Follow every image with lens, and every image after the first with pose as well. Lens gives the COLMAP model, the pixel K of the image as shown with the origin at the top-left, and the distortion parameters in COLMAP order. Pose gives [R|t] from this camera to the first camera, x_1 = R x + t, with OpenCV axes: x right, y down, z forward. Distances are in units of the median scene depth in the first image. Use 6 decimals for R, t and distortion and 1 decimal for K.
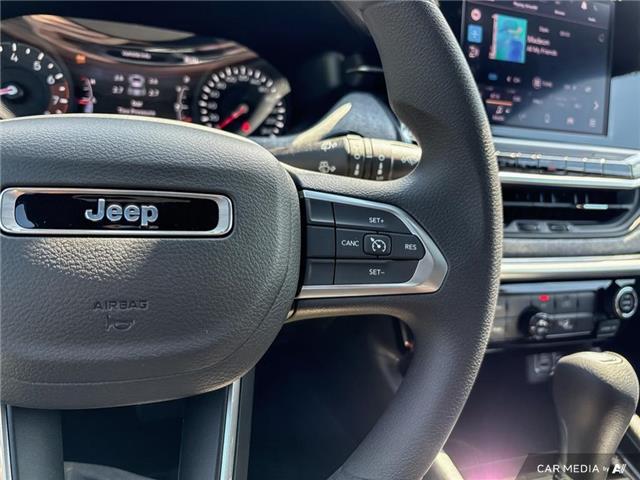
lens RADIAL K [[489.5, 0, 320.0], [0, 489.5, 240.0], [0, 0, 1]] dist [-0.005331, -0.008372]
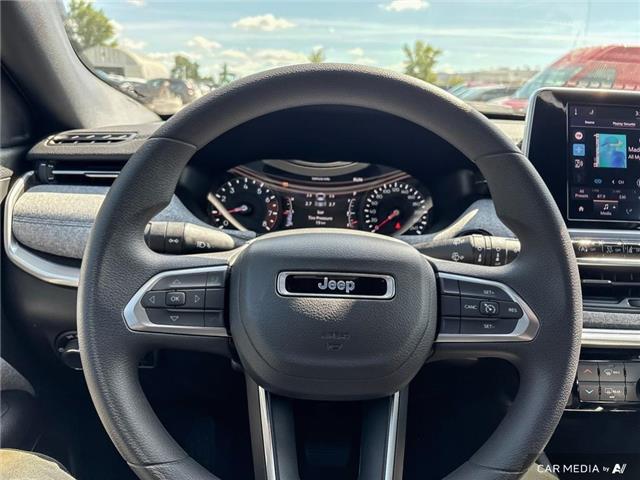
lens RADIAL K [[489.5, 0, 320.0], [0, 489.5, 240.0], [0, 0, 1]] dist [-0.005331, -0.008372]
pose [[0.957412, -0.022553, -0.287843, 0.040101], [-0.026782, 0.985710, -0.166311, 0.048042], [0.287481, 0.166937, 0.943126, -0.439967]]
